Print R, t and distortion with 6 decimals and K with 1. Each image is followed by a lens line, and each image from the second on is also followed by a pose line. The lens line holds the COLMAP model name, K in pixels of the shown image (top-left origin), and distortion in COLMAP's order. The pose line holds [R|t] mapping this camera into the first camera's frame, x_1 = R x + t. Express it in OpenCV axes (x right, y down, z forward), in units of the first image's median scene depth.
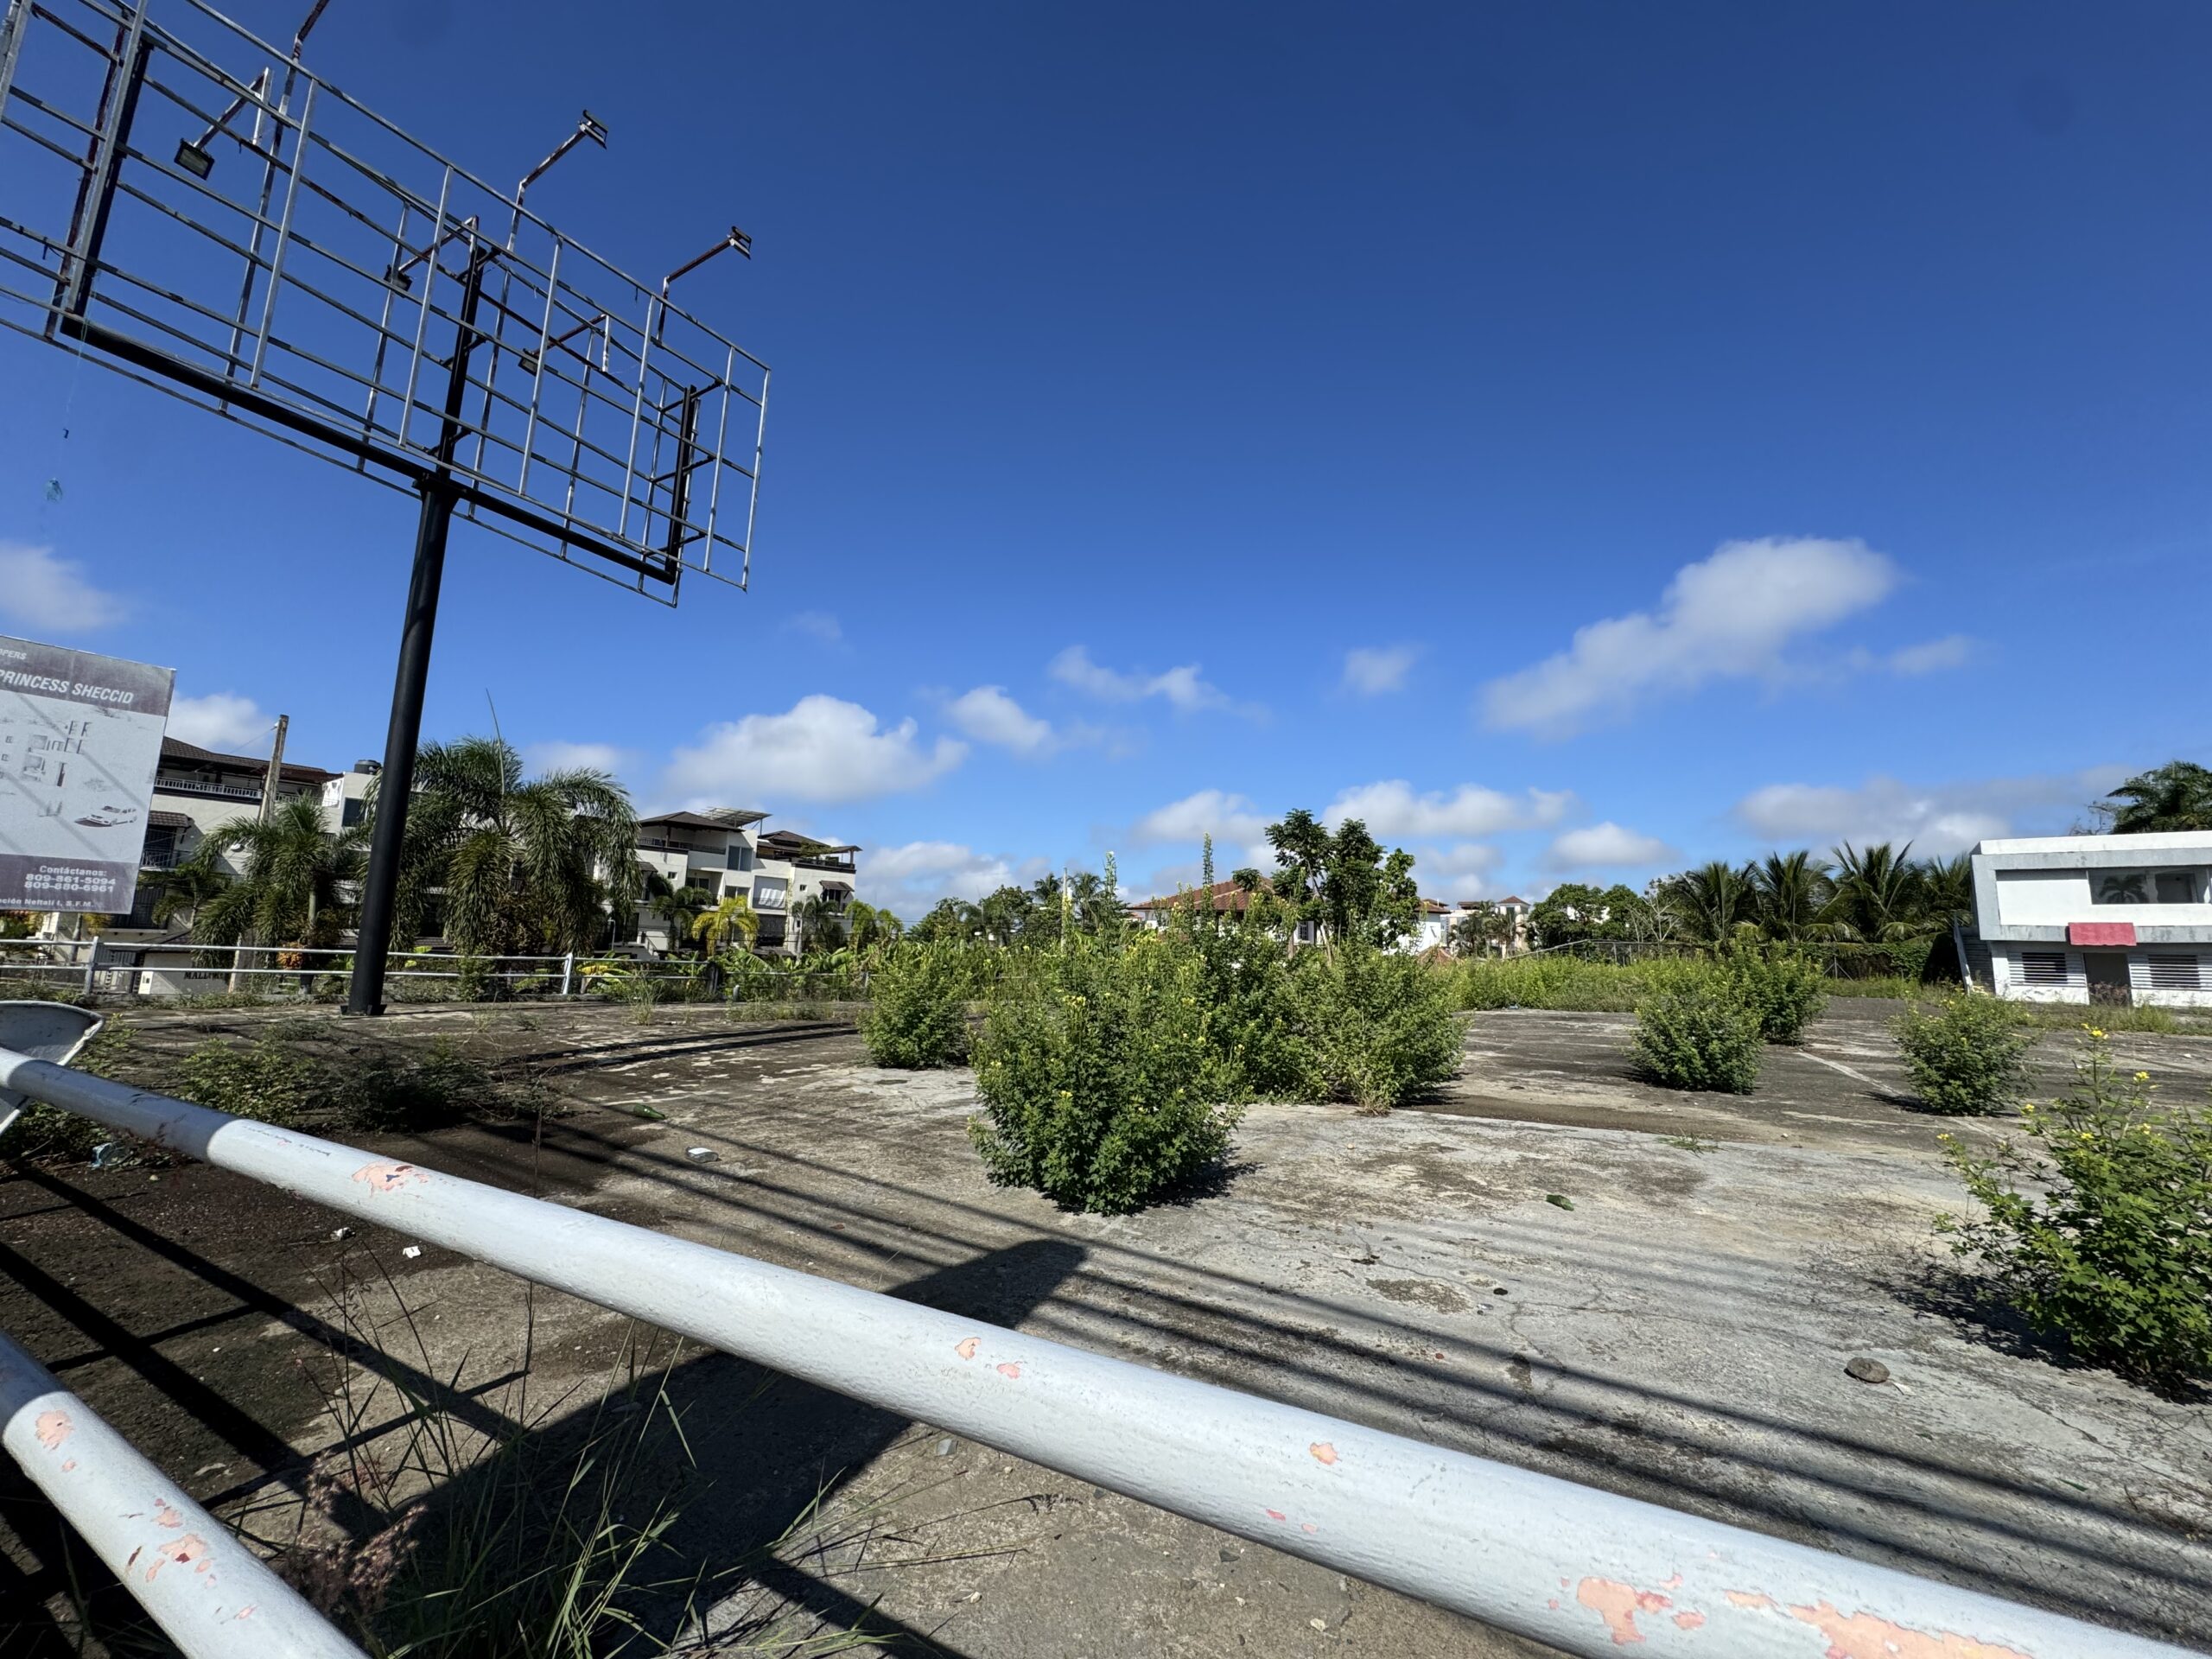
lens RADIAL K [[881.0, 0, 1102.2], [0, 881.0, 825.7], [0, 0, 1]] dist [-0.007633, 0.001719]
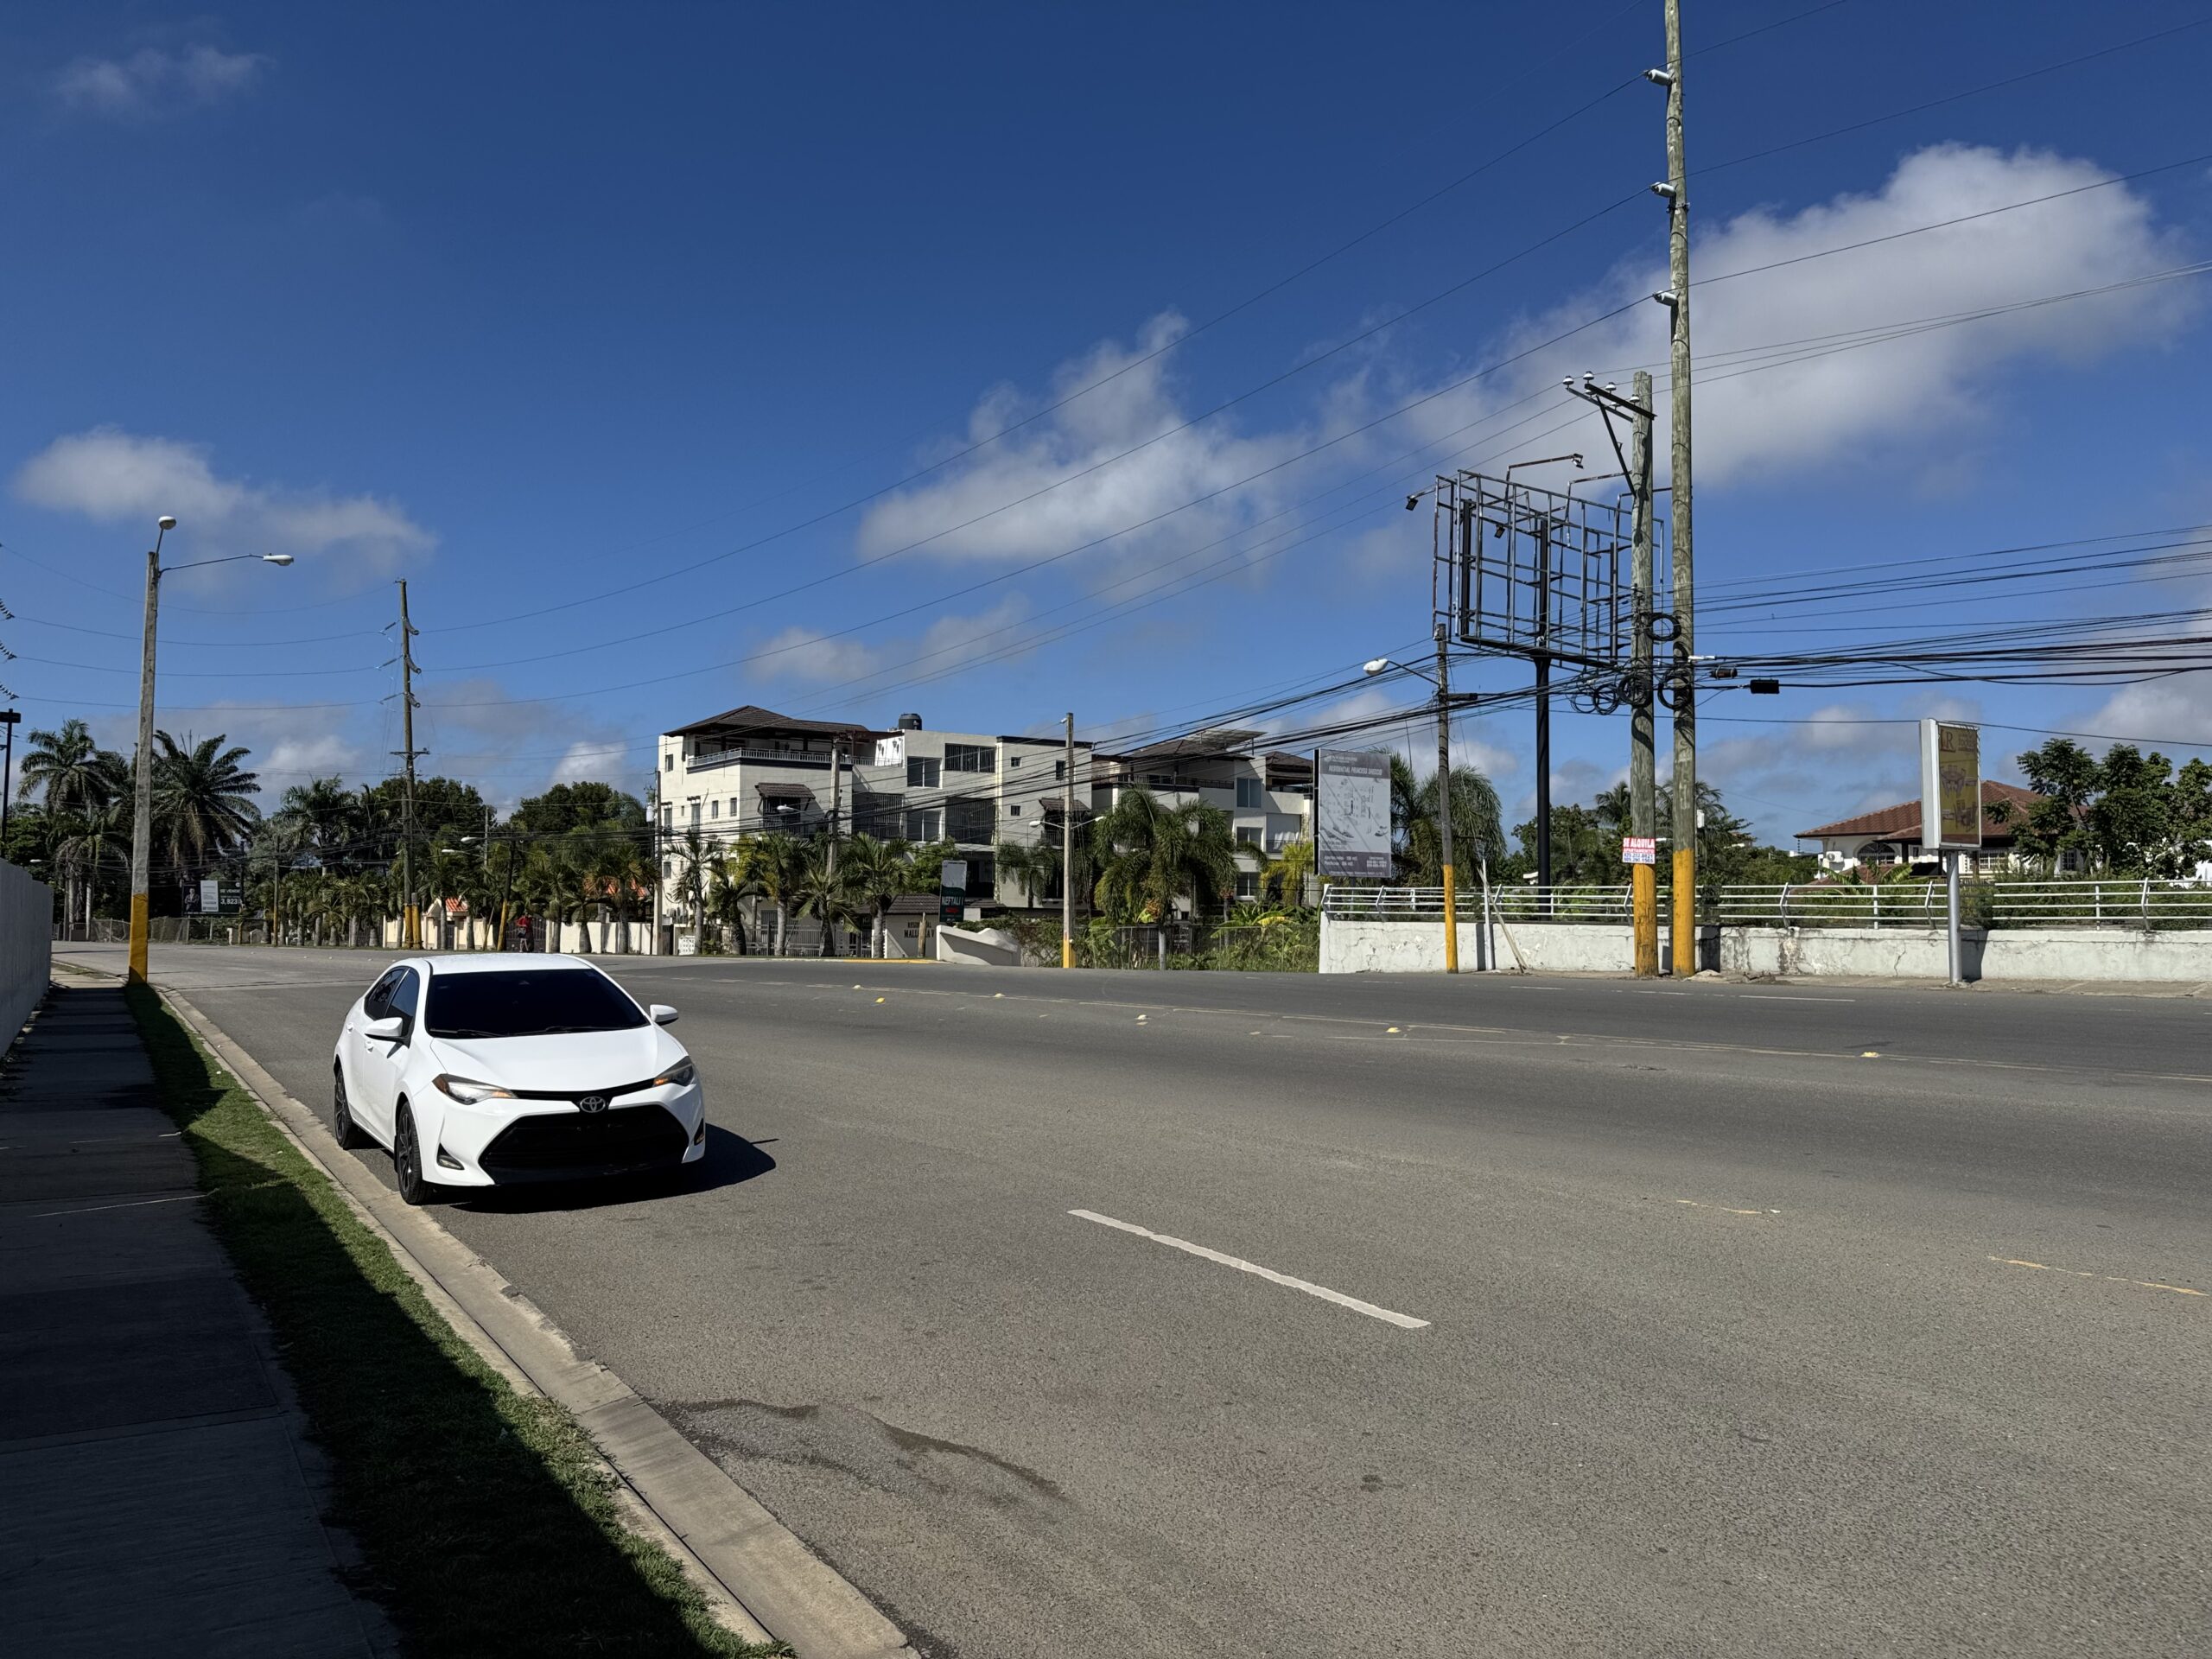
lens RADIAL K [[1541.2, 0, 1085.1], [0, 1541.2, 842.5], [0, 0, 1]] dist [0.062800, -0.068009]
pose [[0.942055, -0.038534, -0.333238, -0.167142], [0.071098, 0.993748, 0.086080, -0.098728], [0.327838, -0.104785, 0.938905, -0.755829]]
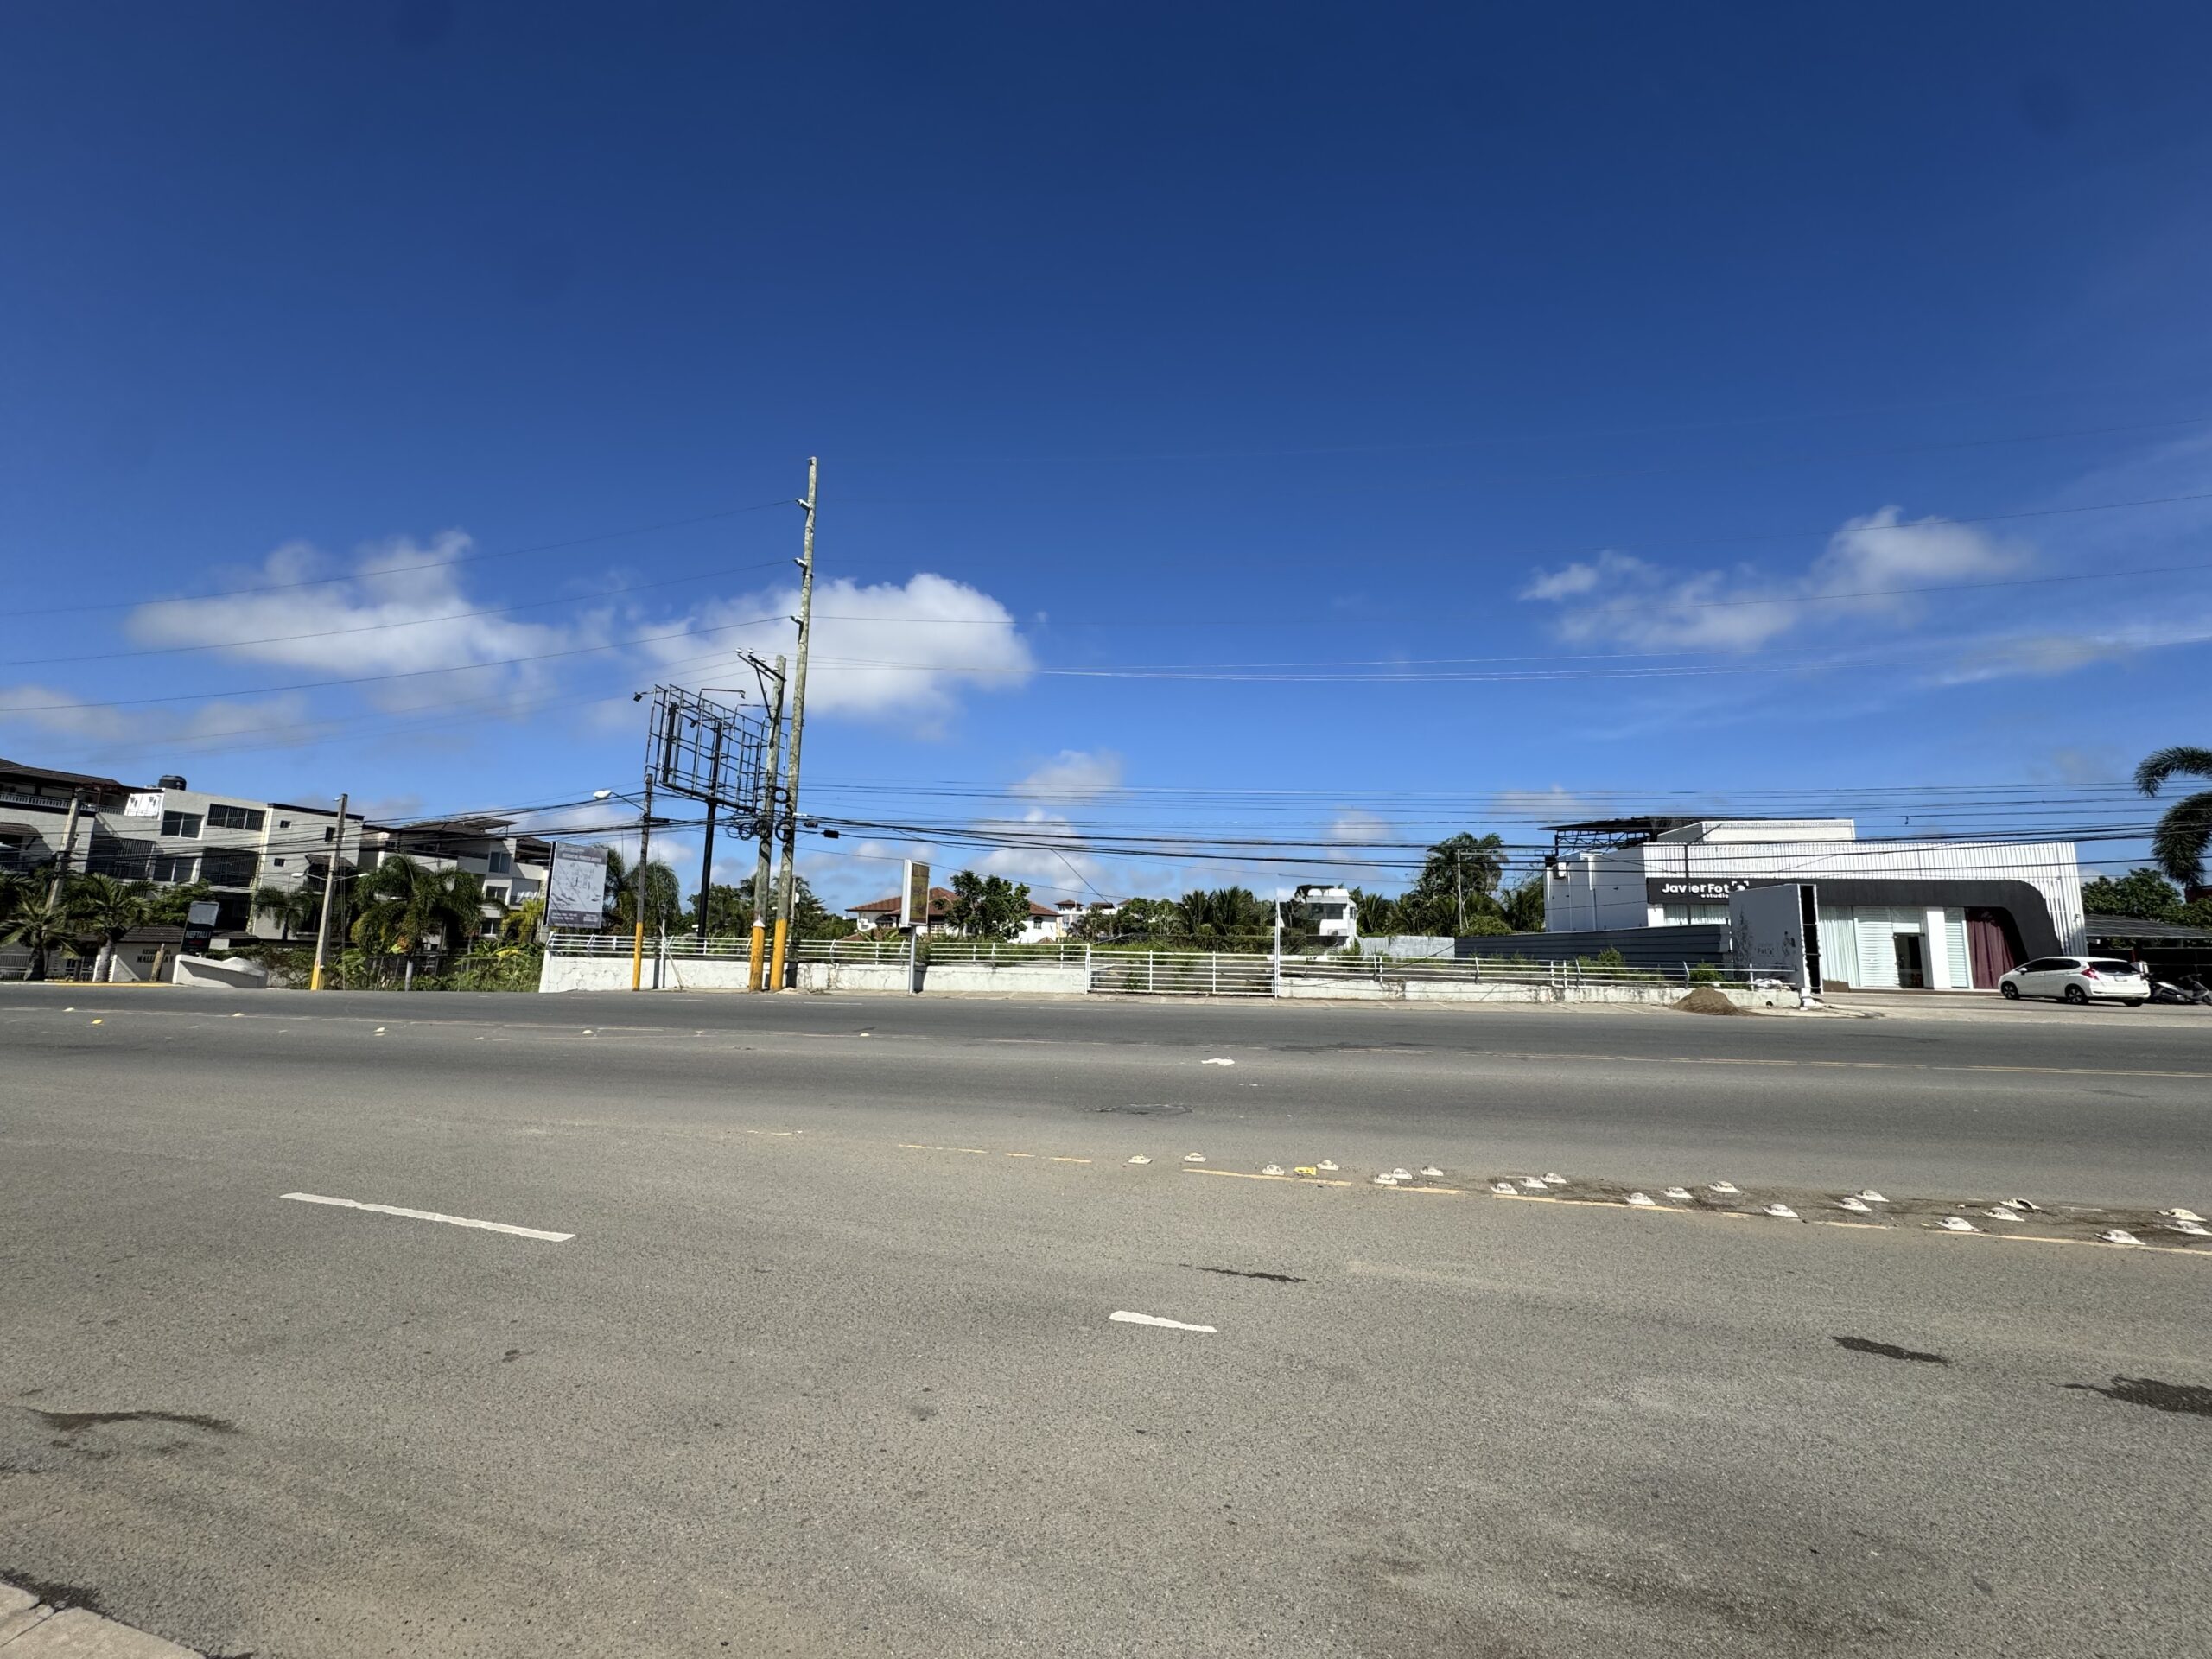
lens RADIAL K [[881.0, 0, 1110.9], [0, 881.0, 830.6], [0, 0, 1]] dist [-0.007633, 0.001719]
pose [[0.930371, 0.042765, 0.364118, -0.161462], [-0.048733, 0.998786, 0.007213, -0.106336], [-0.363367, -0.024455, 0.931325, -0.765799]]
